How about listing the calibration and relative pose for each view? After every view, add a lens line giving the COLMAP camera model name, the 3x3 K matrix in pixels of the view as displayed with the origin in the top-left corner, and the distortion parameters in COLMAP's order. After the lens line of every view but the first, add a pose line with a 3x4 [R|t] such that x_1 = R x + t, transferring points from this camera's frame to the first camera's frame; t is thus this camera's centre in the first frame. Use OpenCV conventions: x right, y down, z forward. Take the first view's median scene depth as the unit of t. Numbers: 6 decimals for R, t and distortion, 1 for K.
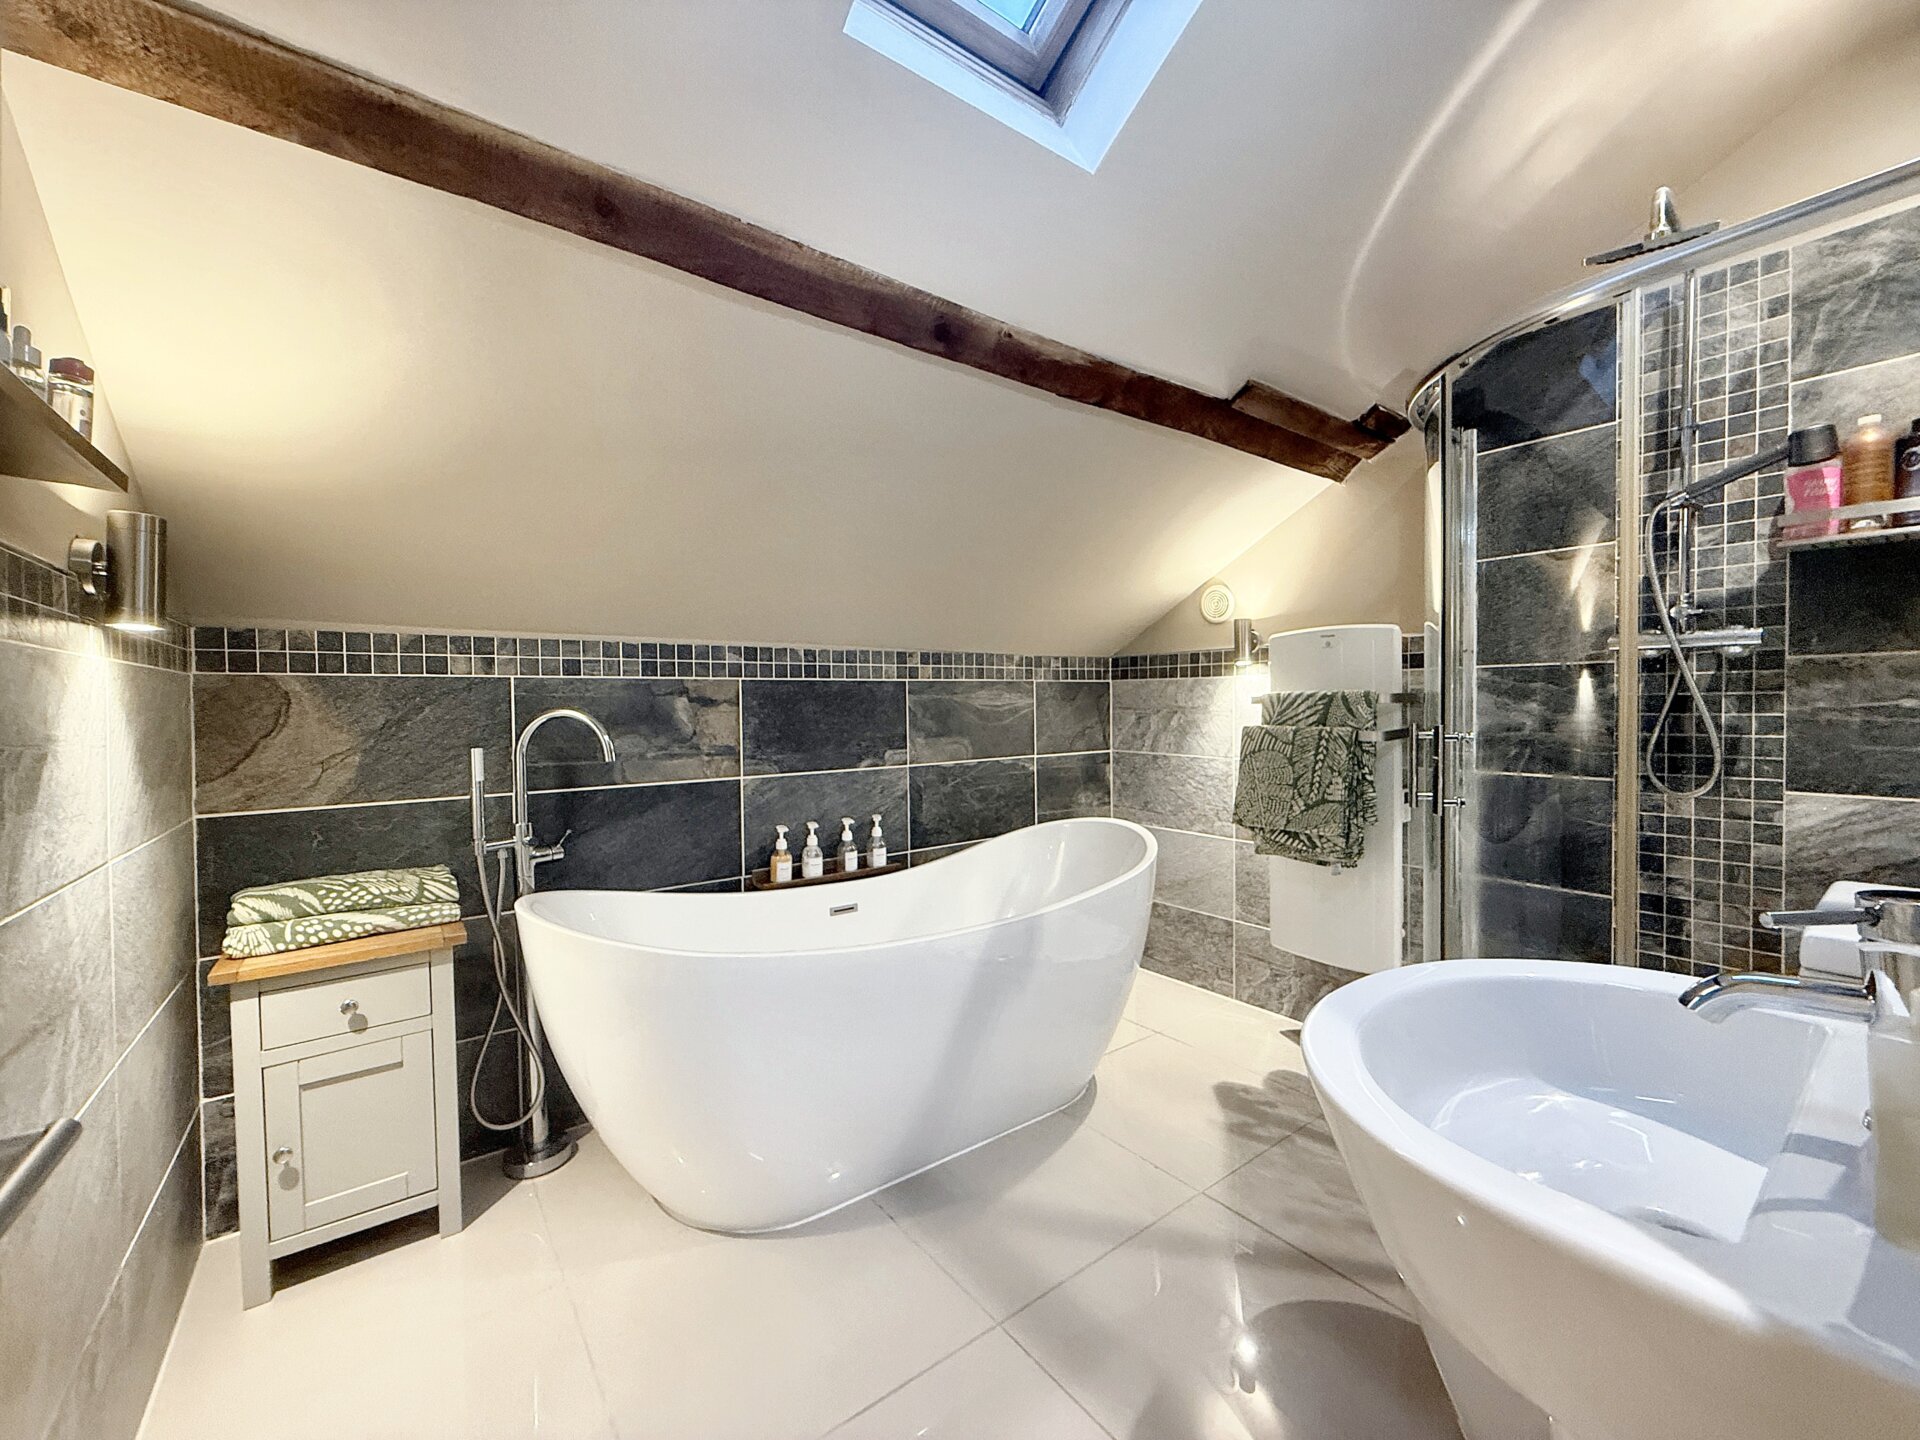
lens RADIAL K [[767.8, 0, 954.8], [0, 767.8, 728.4], [0, 0, 1]] dist [-0.008979, -0.000451]
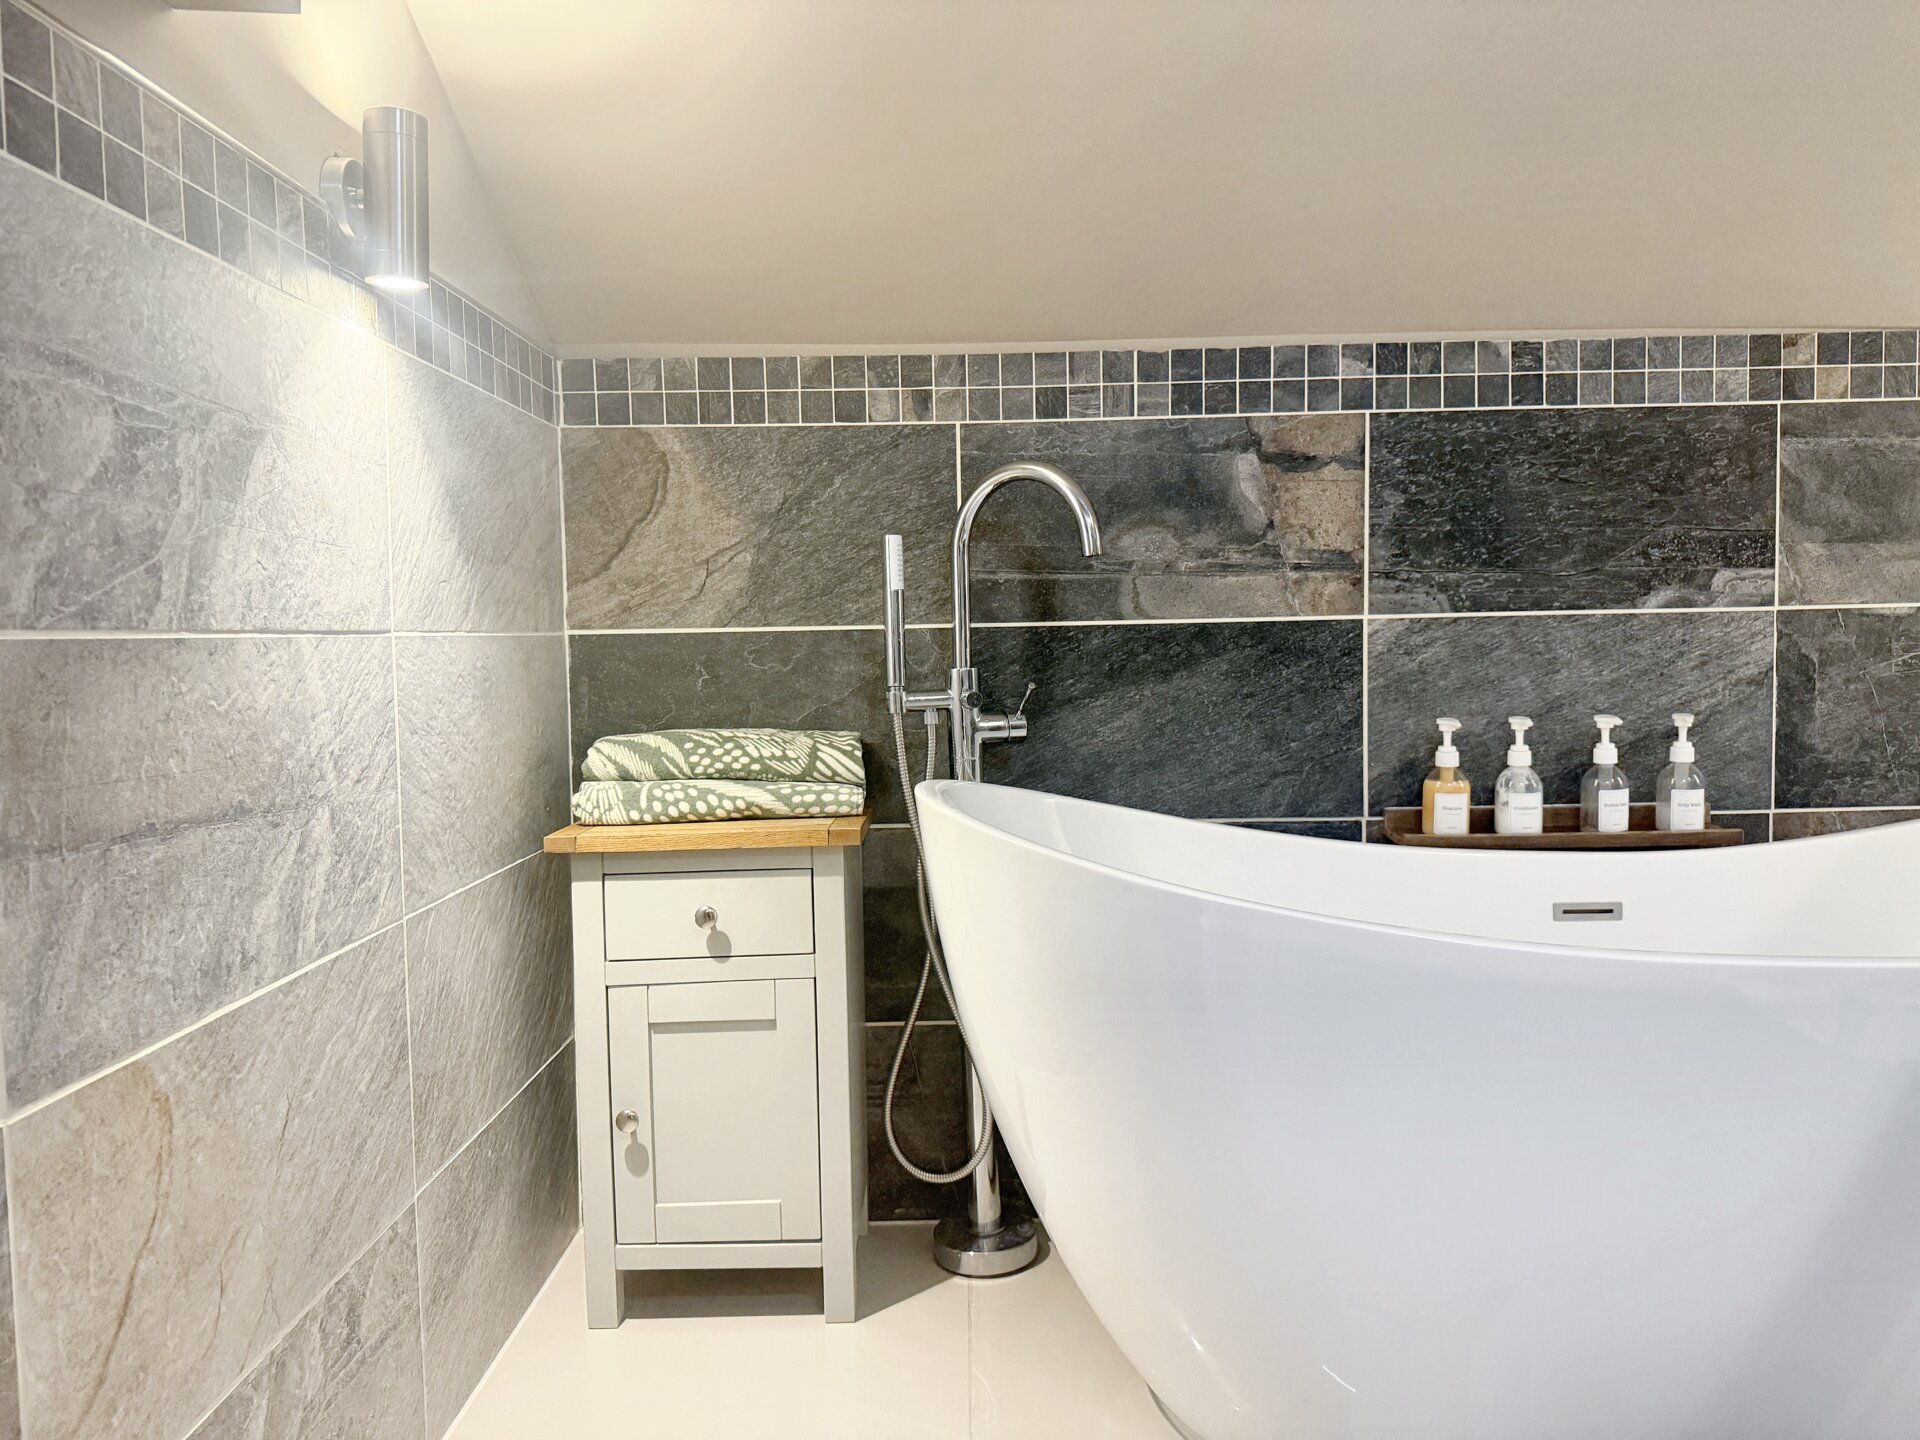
lens RADIAL K [[1330.0, 0, 917.0], [0, 1330.0, 697.3], [0, 0, 1]] dist [0.023233, -0.036651]
pose [[0.786045, 0.031062, -0.617388, 0.032172], [-0.010413, 0.999260, 0.037016, 0.108823], [0.618082, -0.022668, 0.785787, 0.182909]]
